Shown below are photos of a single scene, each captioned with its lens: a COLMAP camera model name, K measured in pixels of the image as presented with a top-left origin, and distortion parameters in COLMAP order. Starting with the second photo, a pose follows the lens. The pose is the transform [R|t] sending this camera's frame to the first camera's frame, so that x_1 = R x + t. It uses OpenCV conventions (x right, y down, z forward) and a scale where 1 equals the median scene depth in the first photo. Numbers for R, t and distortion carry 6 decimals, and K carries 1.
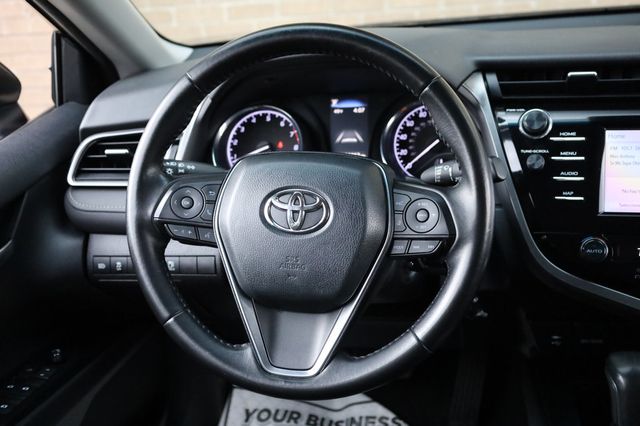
lens RADIAL K [[967.0, 0, 320.0], [0, 967.0, 213.4], [0, 0, 1]] dist [0.113077, 0.000000]
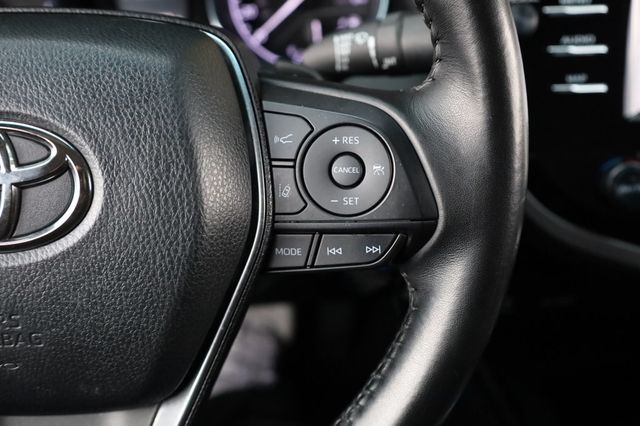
lens RADIAL K [[669.7, 0, 324.1], [0, 669.7, 214.9], [0, 0, 1]] dist [0.046814, 0.000000]
pose [[0.969390, -0.099632, 0.224404, 0.035135], [0.049124, 0.974190, 0.220318, -0.039486], [-0.240563, -0.202550, 0.949264, 0.738722]]
